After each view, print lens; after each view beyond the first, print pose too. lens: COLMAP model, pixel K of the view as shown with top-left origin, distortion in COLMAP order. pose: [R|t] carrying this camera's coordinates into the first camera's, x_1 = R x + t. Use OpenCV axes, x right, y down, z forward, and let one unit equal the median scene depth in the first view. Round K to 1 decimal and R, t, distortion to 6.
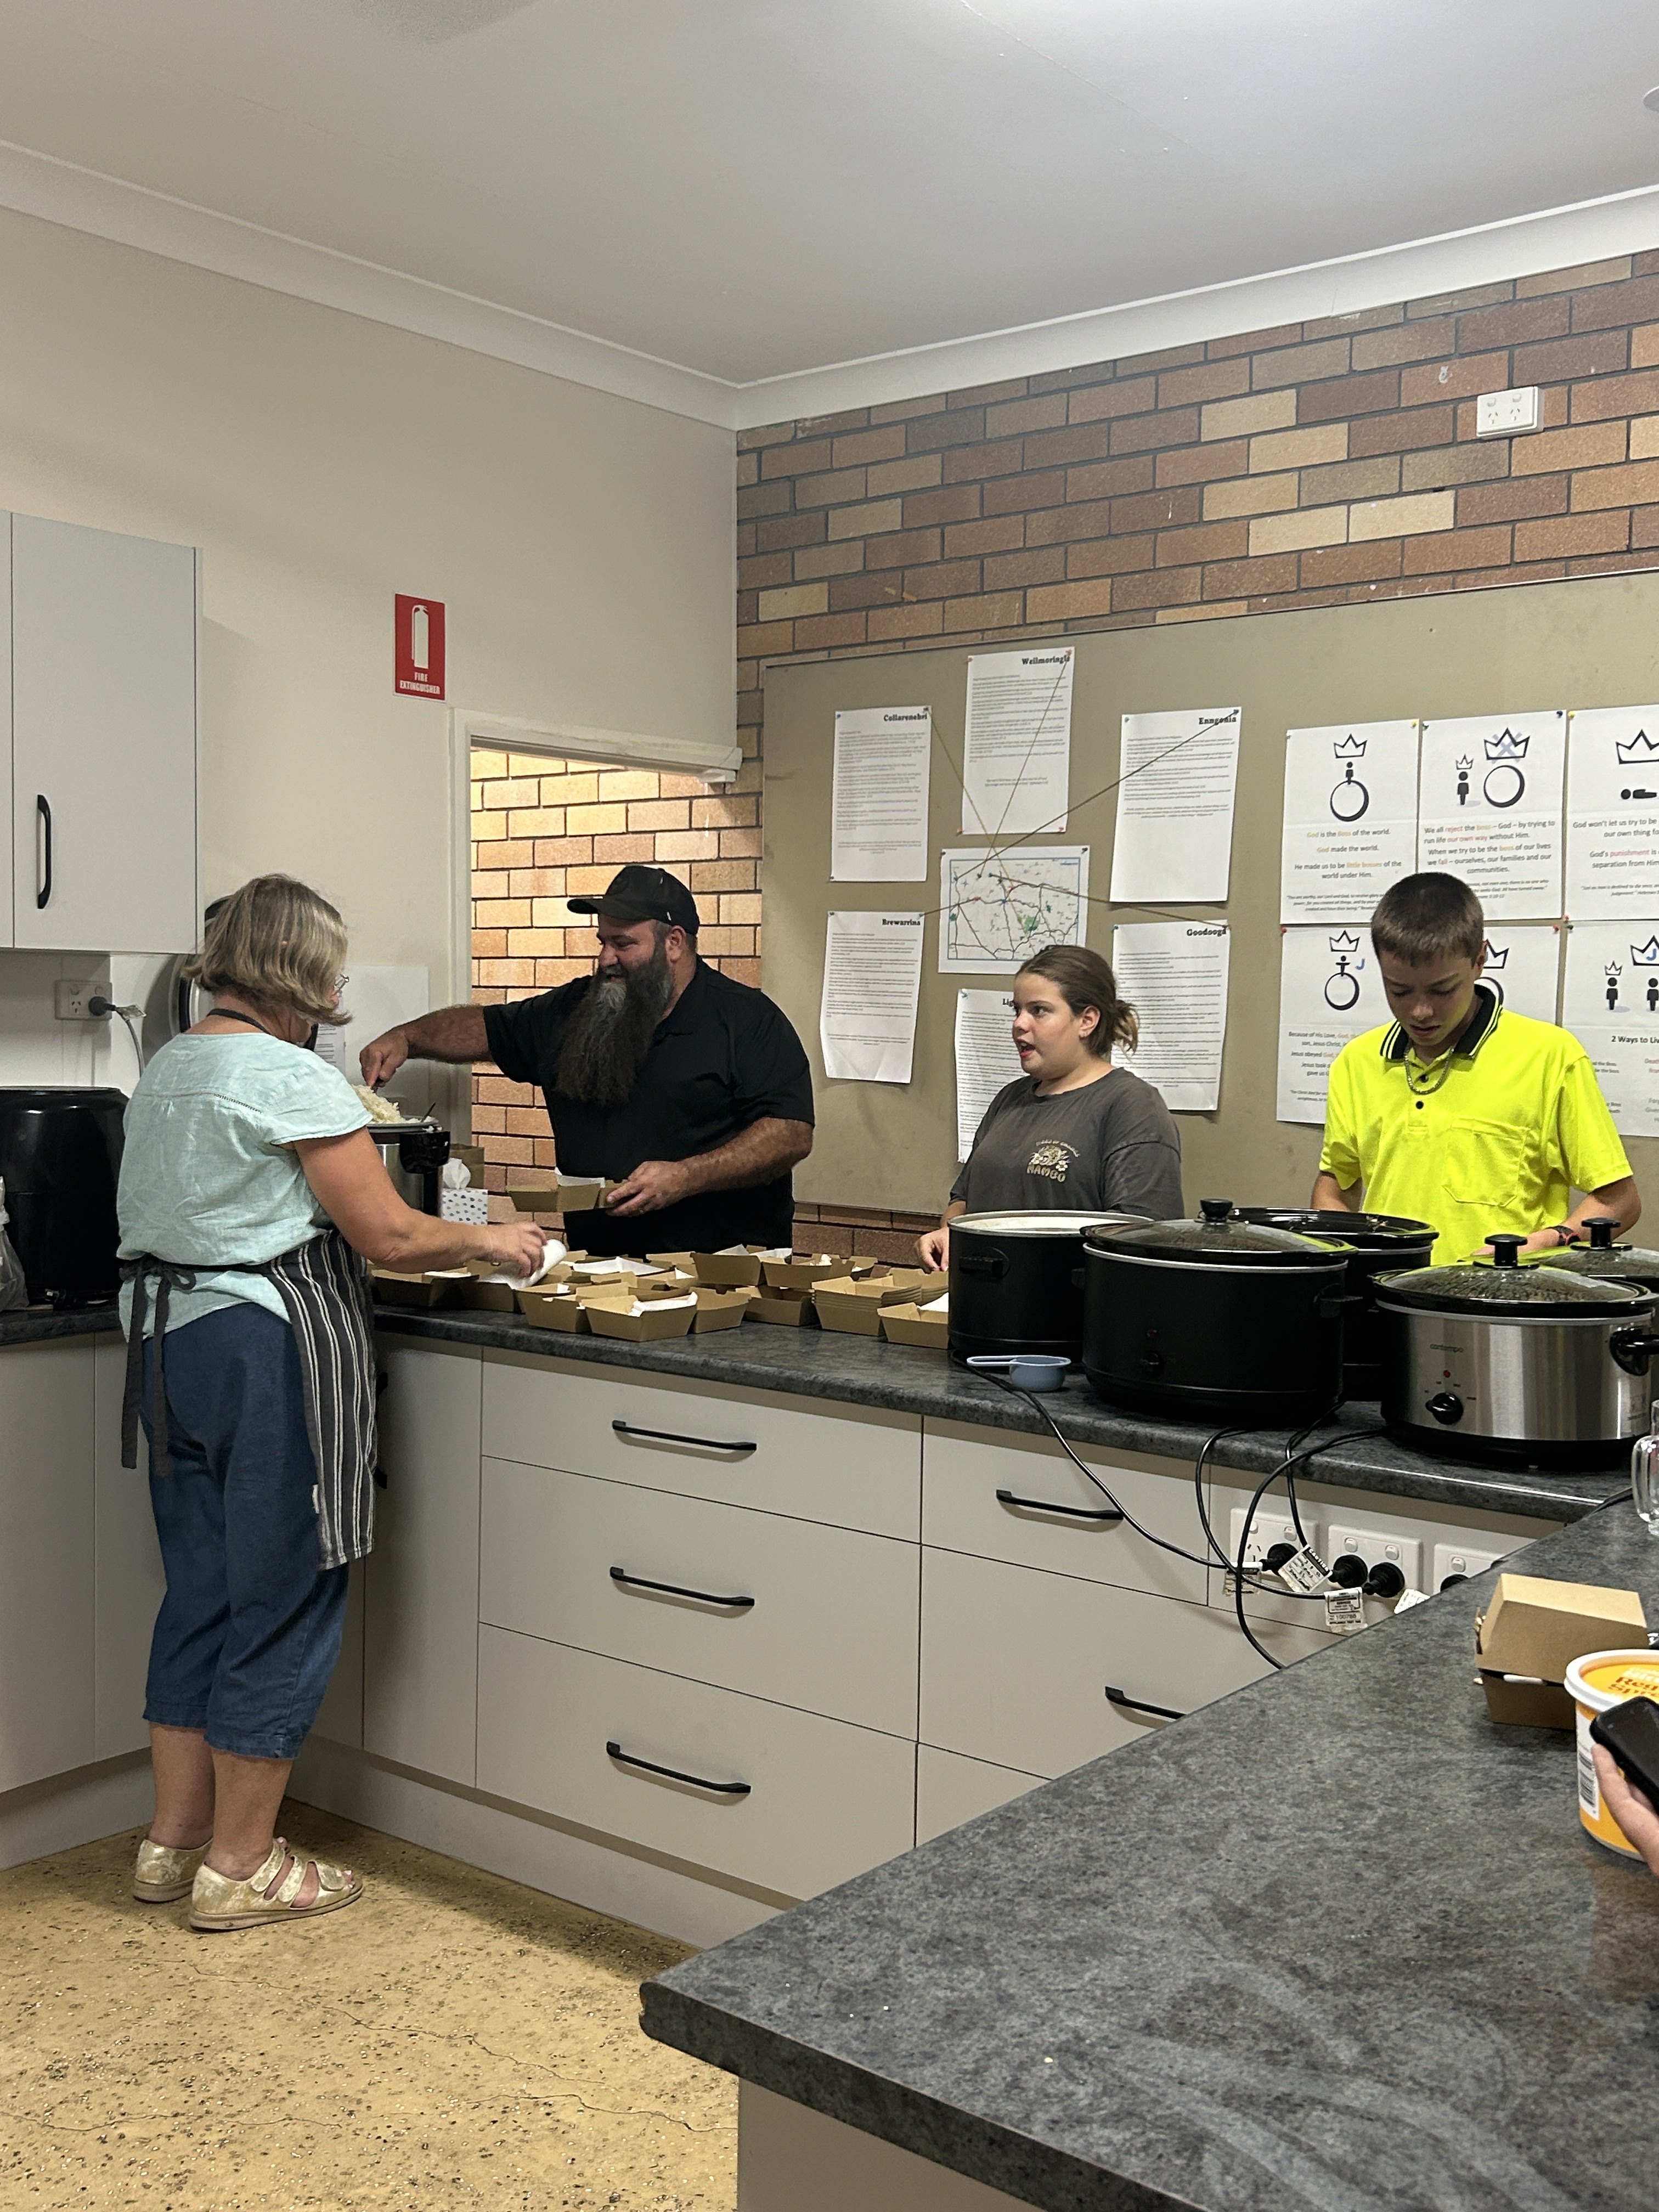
lens RADIAL K [[2183.8, 0, 828.9], [0, 2183.8, 1108.6], [0, 0, 1]] dist [0.010834, 0.000000]
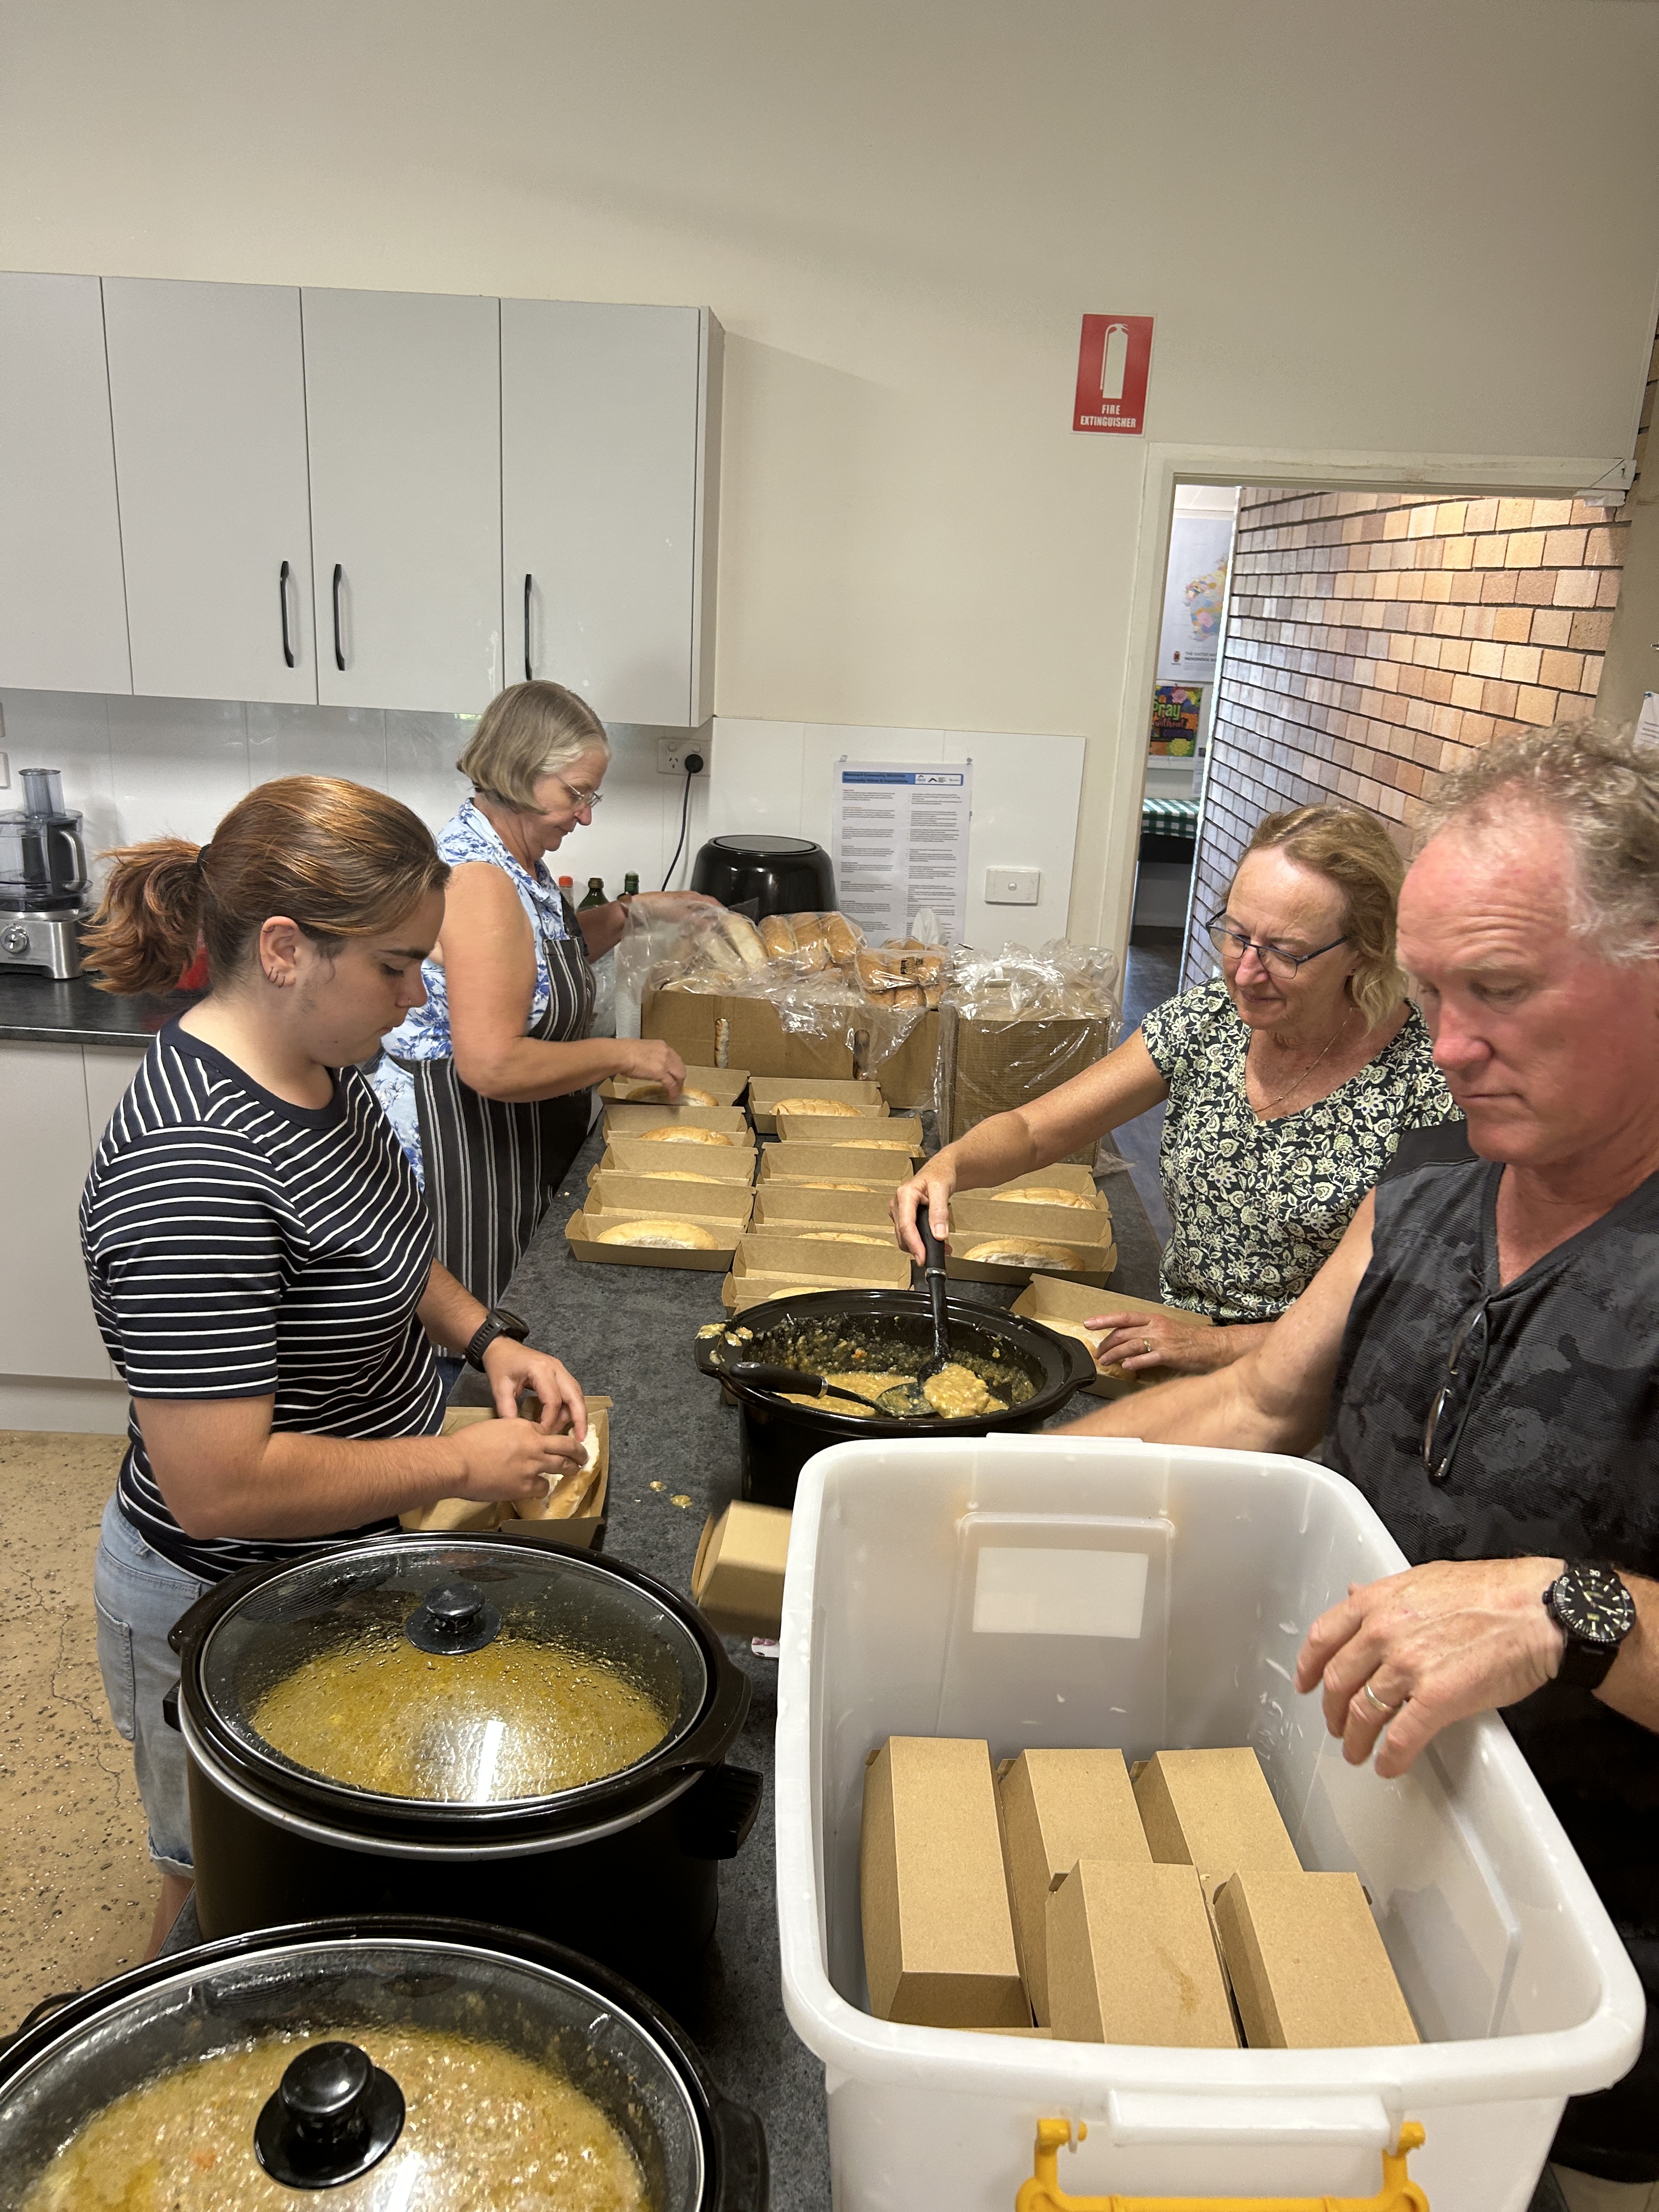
lens RADIAL K [[1688.7, 0, 828.6], [0, 1688.7, 1103.6], [0, 0, 1]] dist [-0.002558, 0.000138]
pose [[0.603129, 0.248395, -0.757981, 0.341311], [-0.072867, 0.963460, 0.257751, -0.091263], [0.794309, -0.100225, 0.599190, 0.455136]]
